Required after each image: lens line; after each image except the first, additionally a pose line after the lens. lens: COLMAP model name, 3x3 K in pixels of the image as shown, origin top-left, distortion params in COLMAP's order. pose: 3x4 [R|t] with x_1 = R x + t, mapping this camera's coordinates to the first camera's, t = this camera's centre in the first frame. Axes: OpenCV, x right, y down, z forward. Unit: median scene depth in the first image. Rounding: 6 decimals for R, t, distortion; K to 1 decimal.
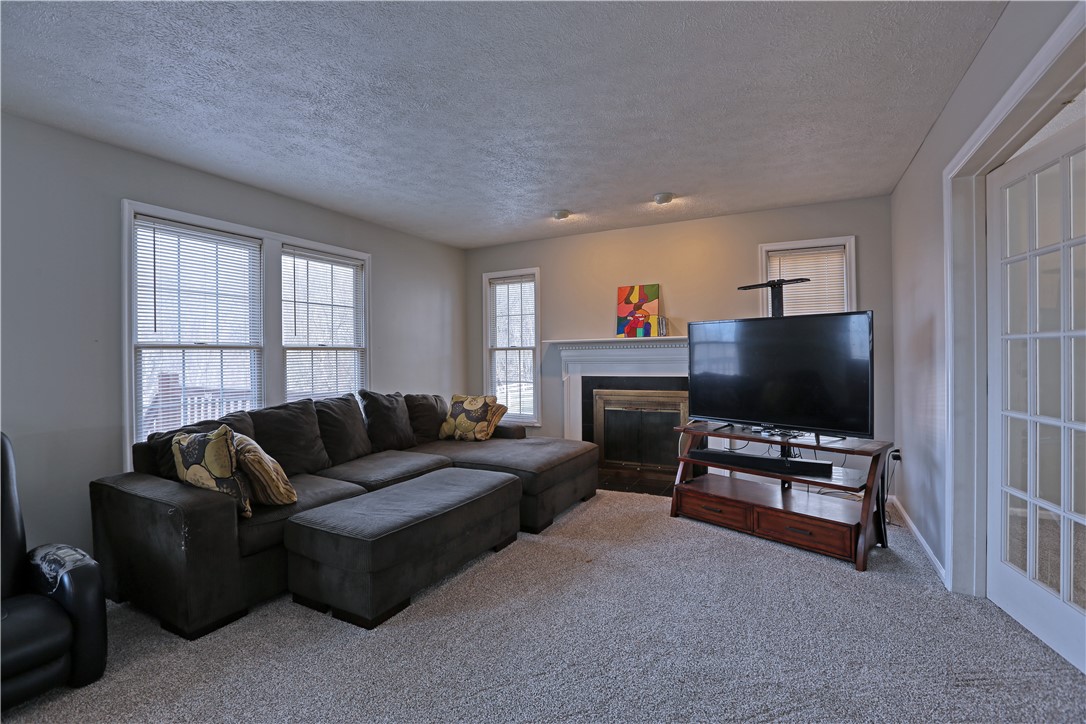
lens RADIAL K [[499.1, 0, 545.9], [0, 499.1, 351.6], [0, 0, 1]] dist [-0.028045, 0.000432]
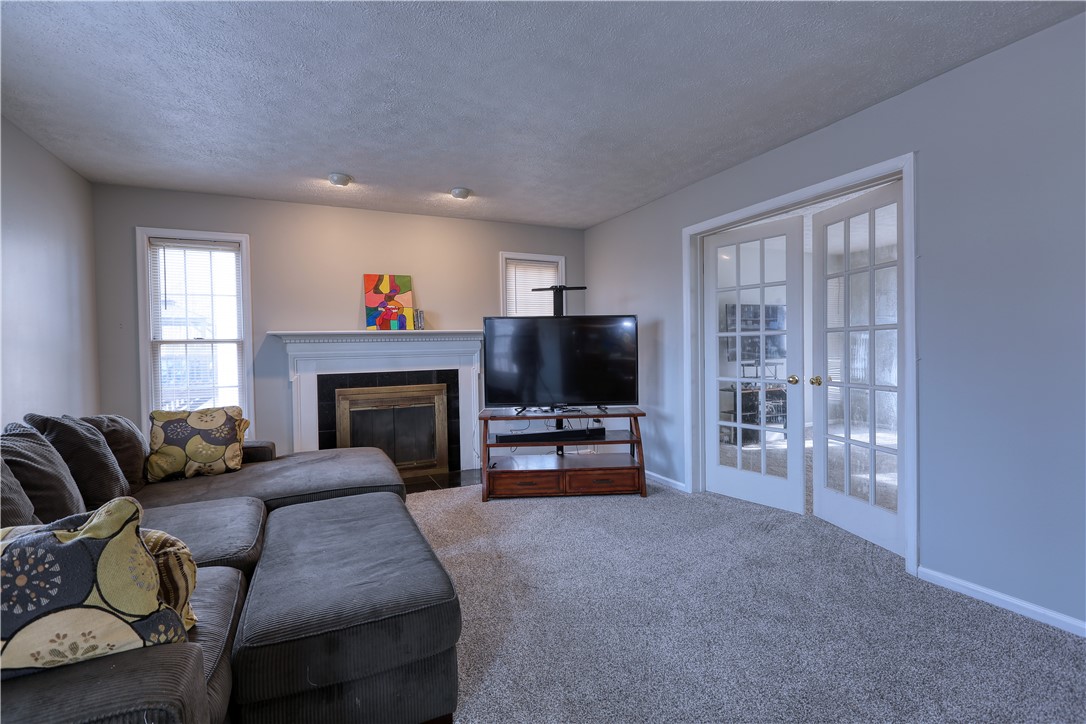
lens RADIAL K [[491.8, 0, 544.5], [0, 491.8, 356.0], [0, 0, 1]] dist [-0.000395, -0.001308]
pose [[0.606901, -0.015625, 0.794624, -0.384859], [0.003744, 0.999852, 0.016801, 0.005780], [-0.794769, -0.007221, 0.606870, 0.211705]]
